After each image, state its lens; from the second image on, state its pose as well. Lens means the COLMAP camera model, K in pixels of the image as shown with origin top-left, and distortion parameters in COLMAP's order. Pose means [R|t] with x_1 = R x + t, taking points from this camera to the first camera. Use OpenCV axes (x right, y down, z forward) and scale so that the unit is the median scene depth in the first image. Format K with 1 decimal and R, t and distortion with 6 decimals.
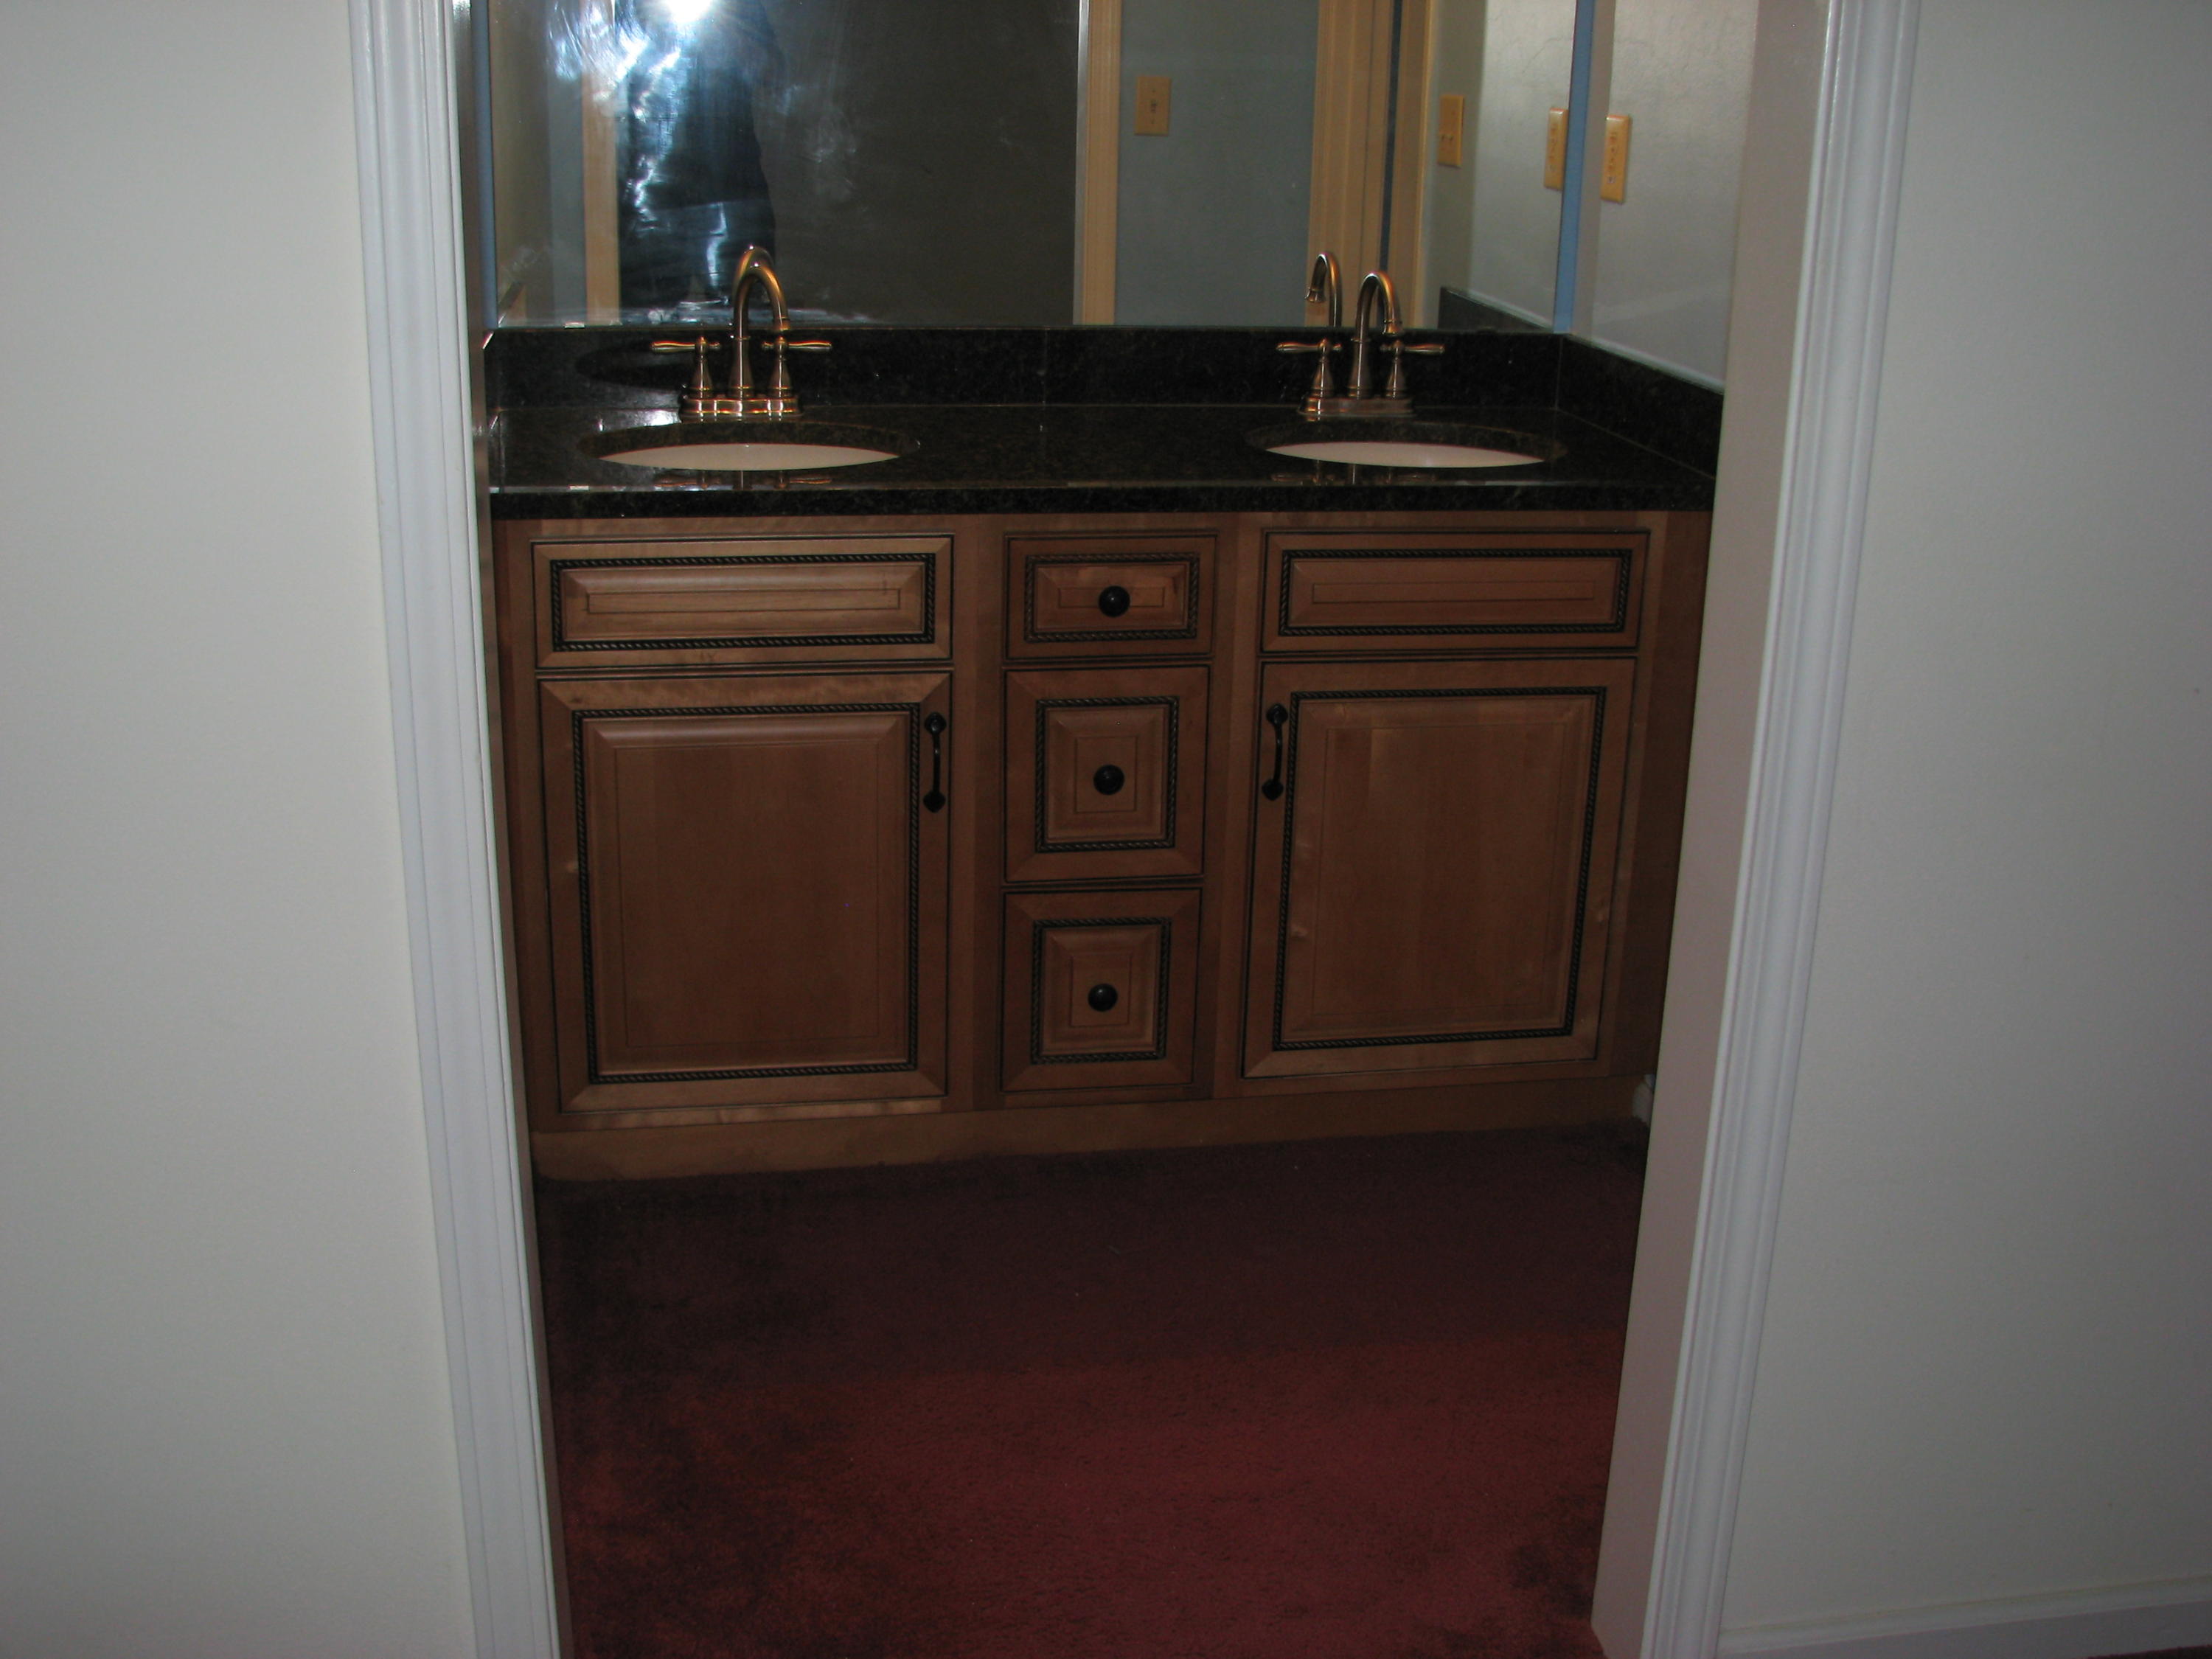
lens RADIAL K [[2380.5, 0, 1106.0], [0, 2380.5, 829.5], [0, 0, 1]] dist [-0.225421, 0.338734]
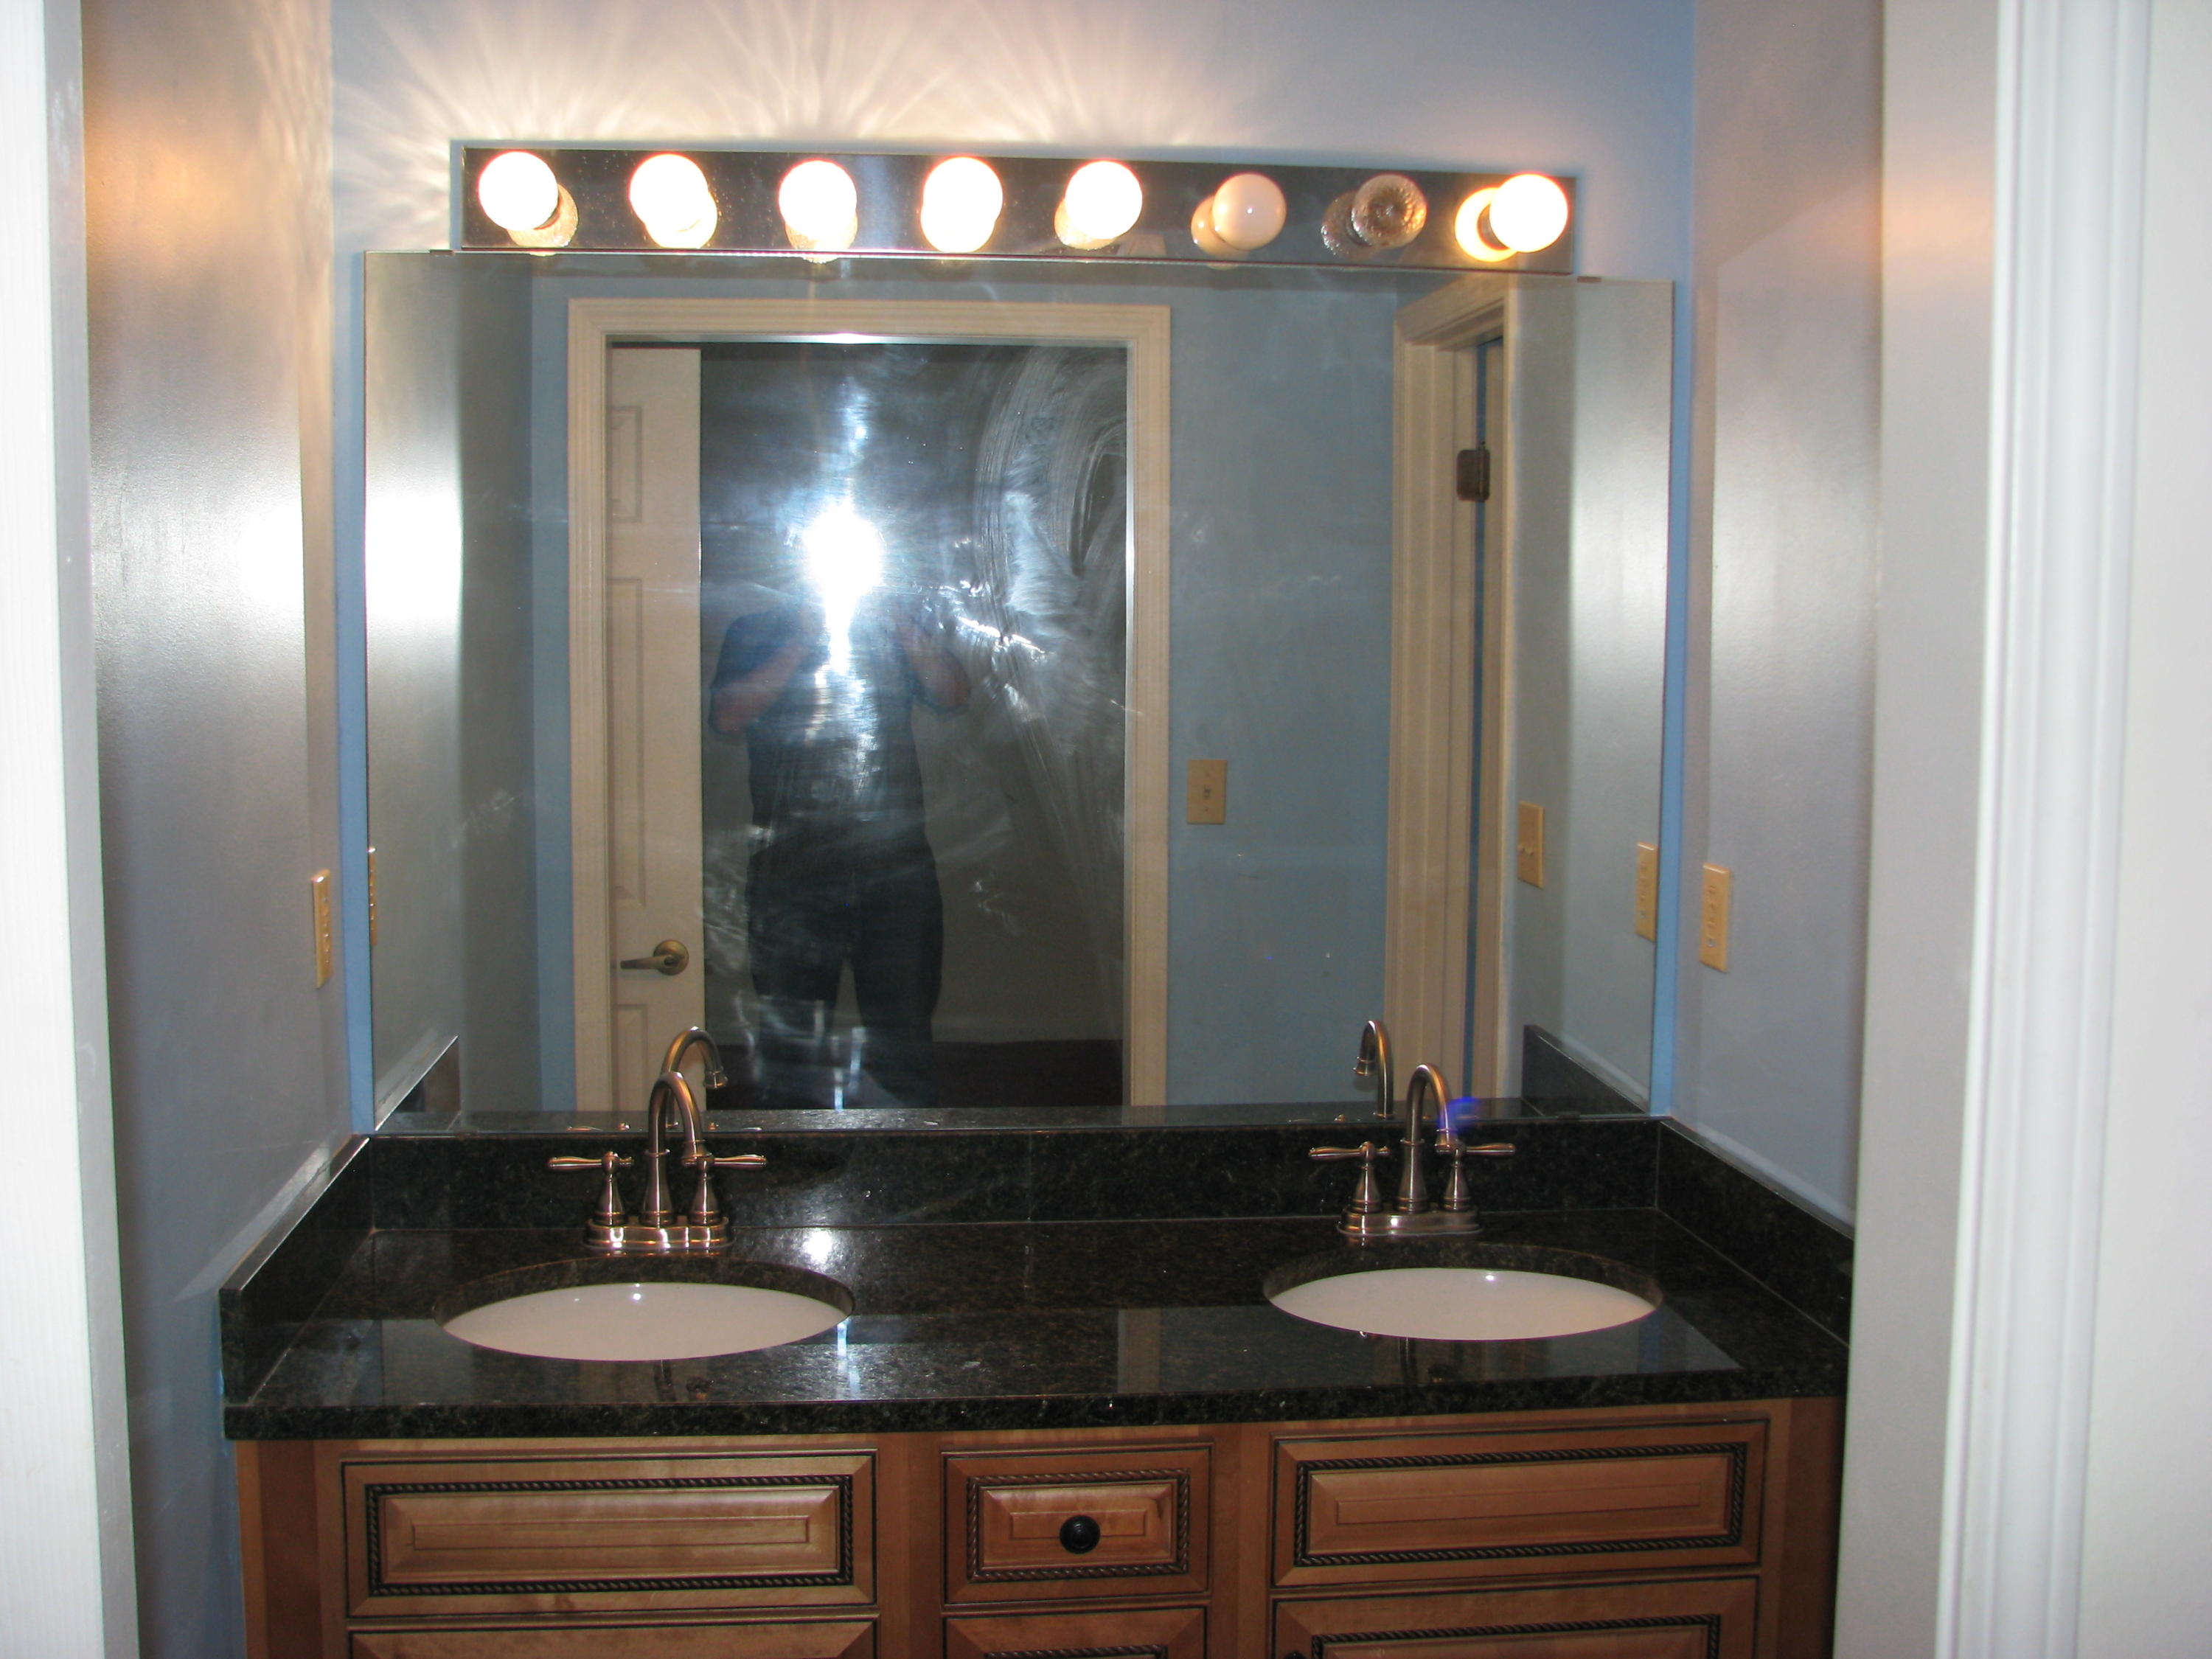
lens RADIAL K [[2380.5, 0, 1106.0], [0, 2380.5, 829.5], [0, 0, 1]] dist [-0.225421, 0.338734]
pose [[0.998023, -0.012911, -0.061511, 0.060284], [-0.001563, 0.973275, -0.229635, -0.139623], [0.062832, 0.229278, 0.971331, 0.186802]]
